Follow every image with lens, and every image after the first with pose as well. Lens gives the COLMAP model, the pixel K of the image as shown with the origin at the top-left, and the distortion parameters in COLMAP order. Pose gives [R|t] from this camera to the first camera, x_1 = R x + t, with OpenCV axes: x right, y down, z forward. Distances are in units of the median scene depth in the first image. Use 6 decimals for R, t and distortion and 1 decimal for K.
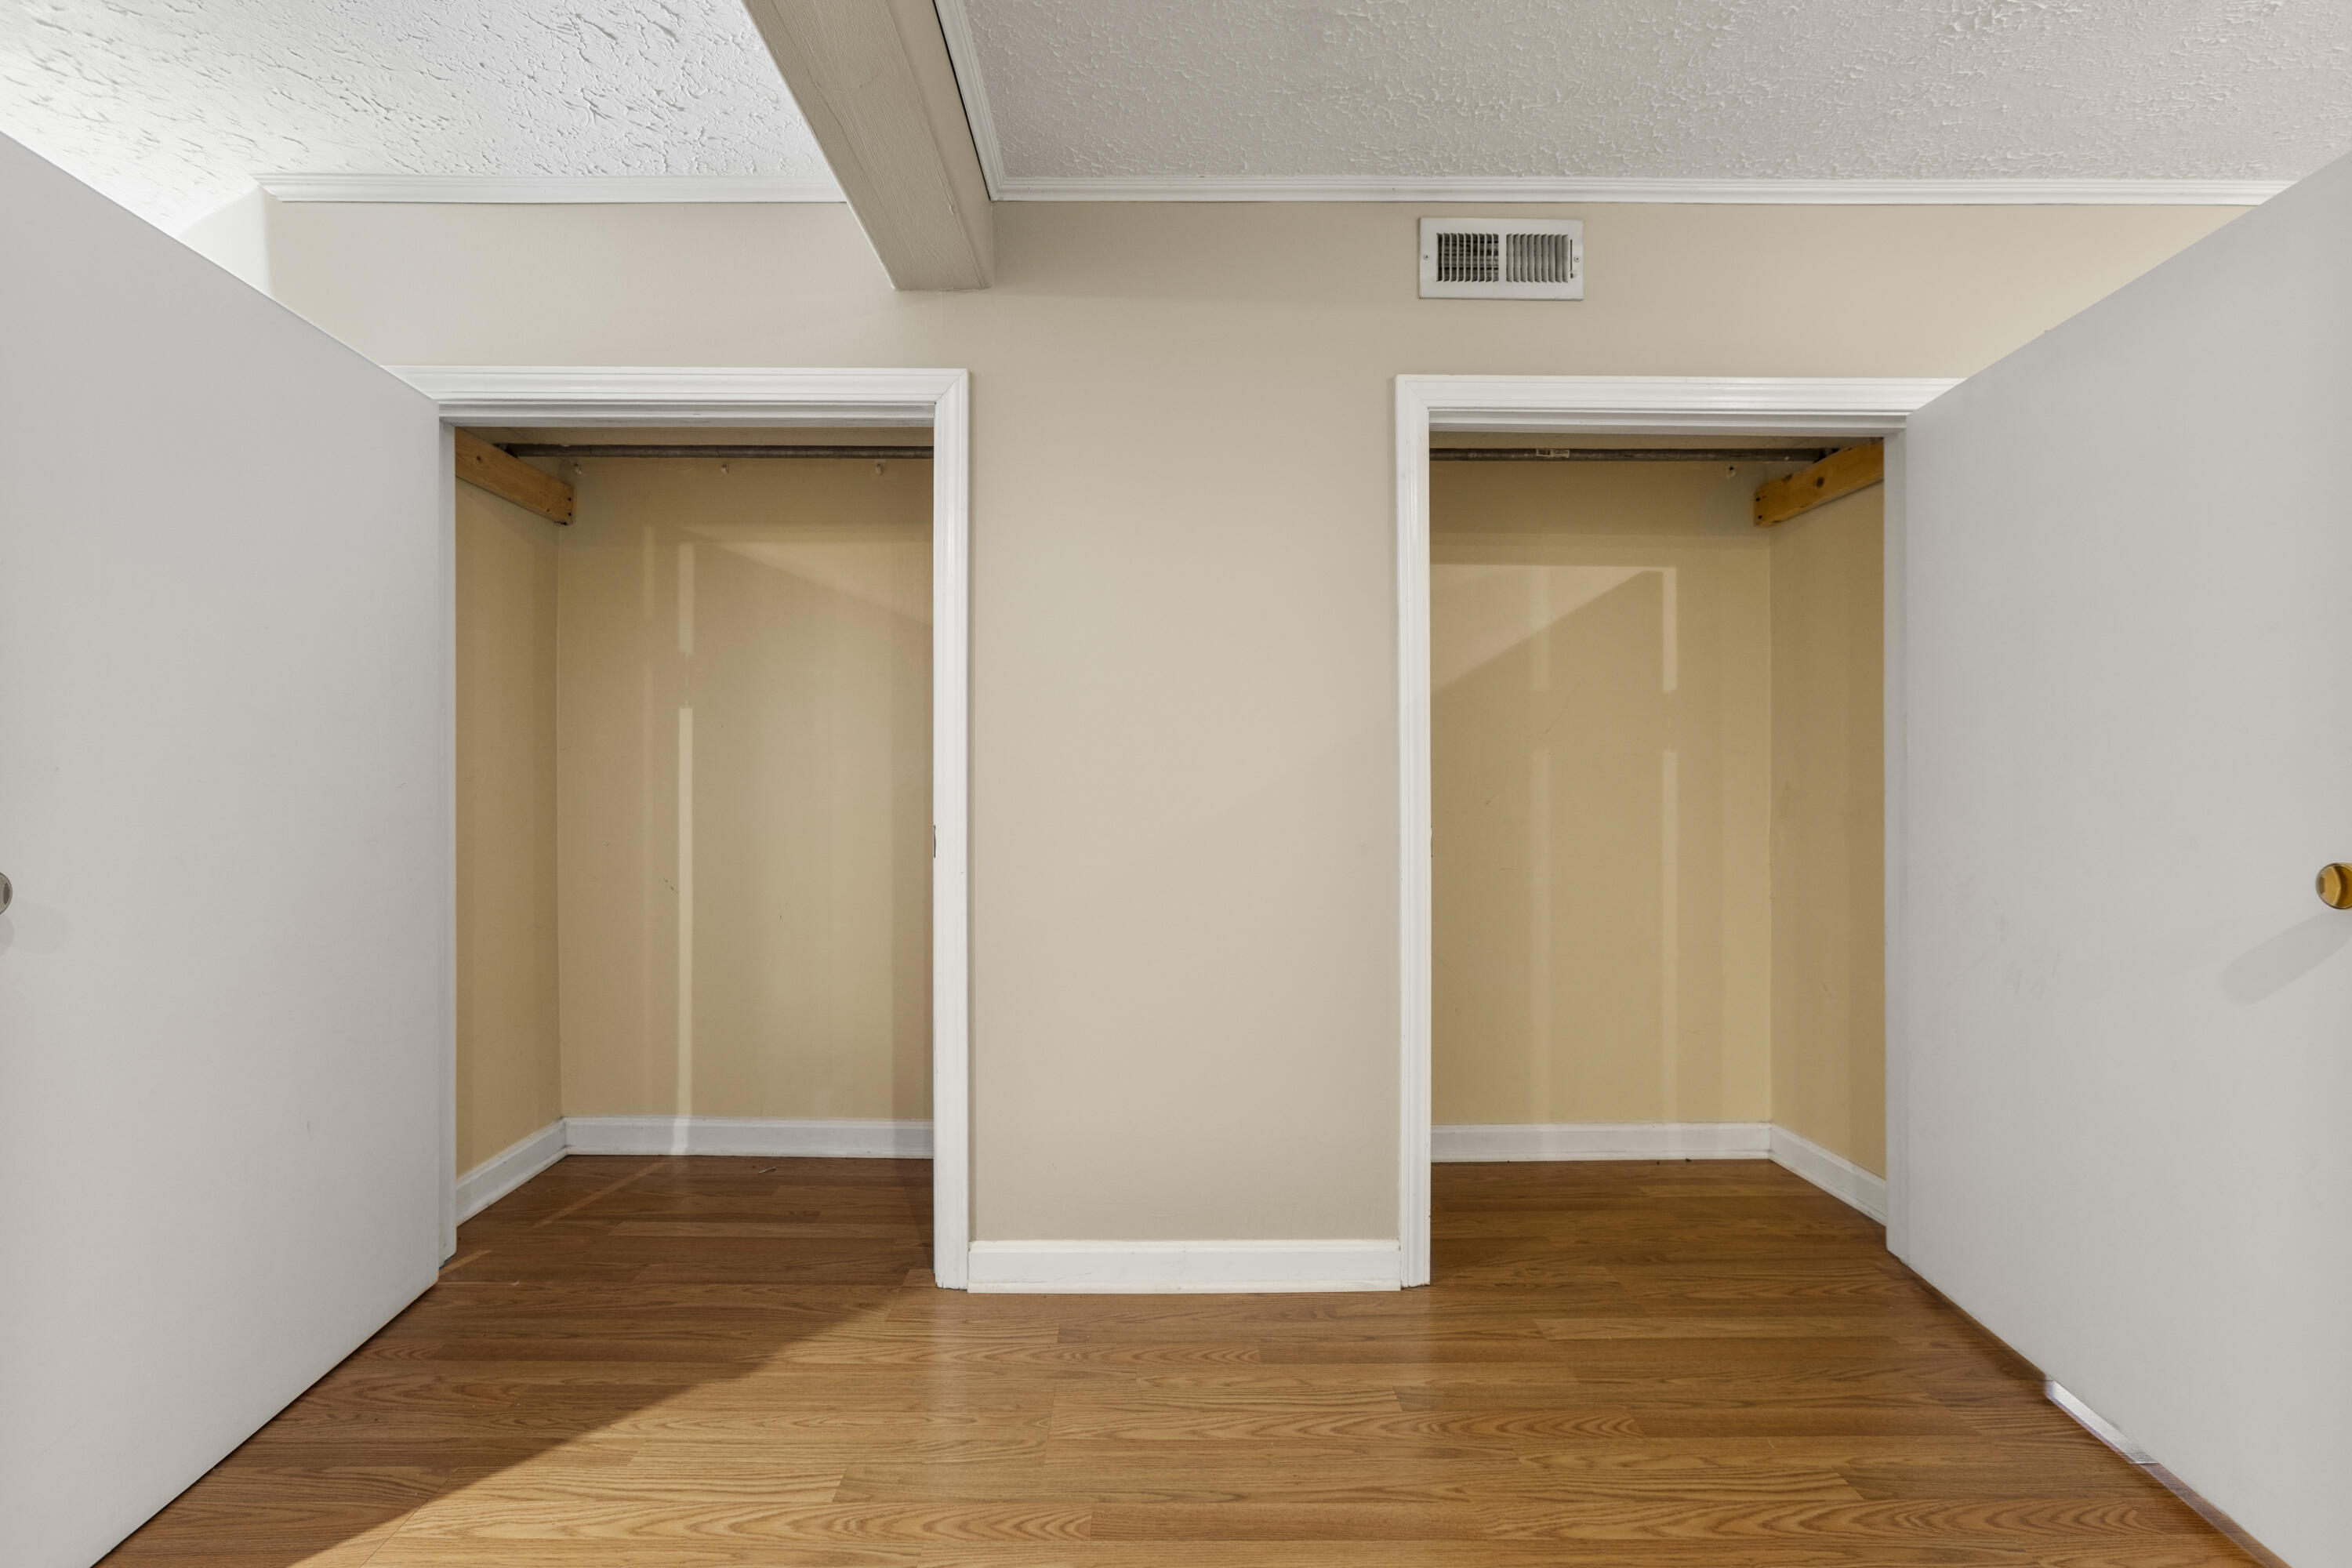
lens RADIAL K [[1052.6, 0, 1173.9], [0, 1052.6, 778.1], [0, 0, 1]] dist [0.000945, 0.000583]
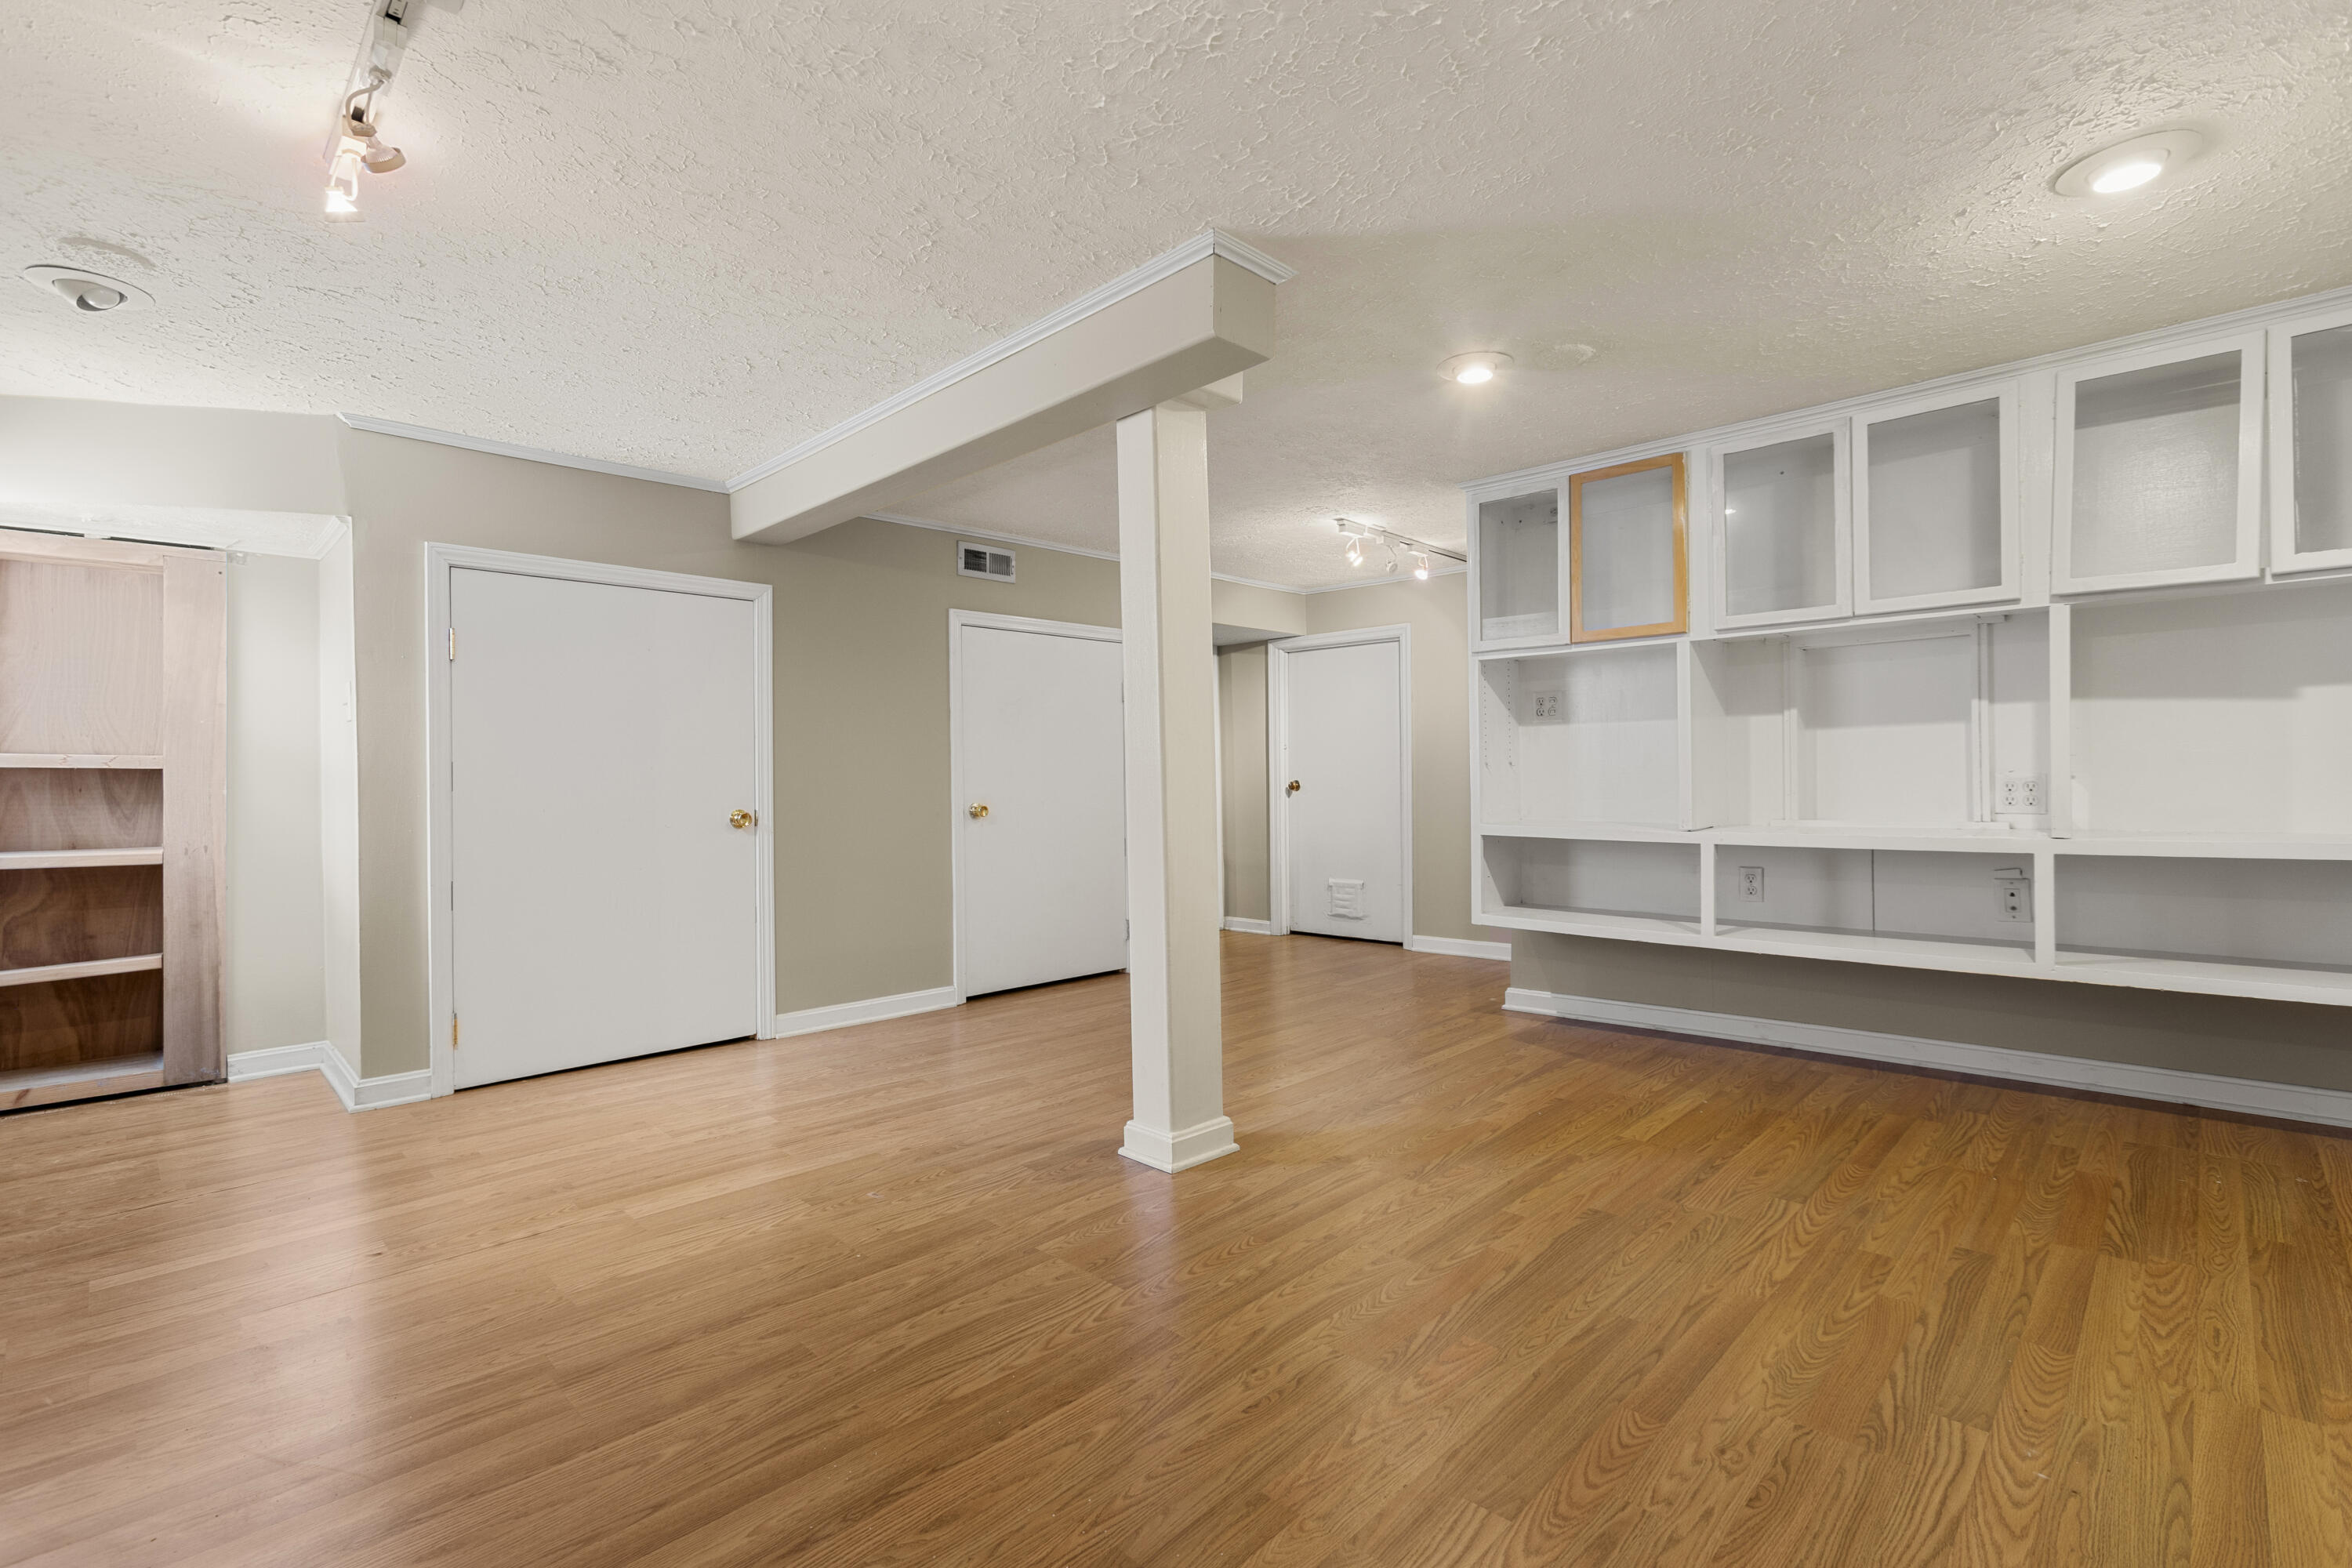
lens RADIAL K [[1052.6, 0, 1174.5], [0, 1052.6, 787.5], [0, 0, 1]] dist [0.000945, 0.000583]
pose [[0.713474, -0.005247, 0.700662, -1.023730], [0.002465, 0.999985, 0.004978, -0.009998], [-0.700678, -0.001824, 0.713476, -0.943709]]
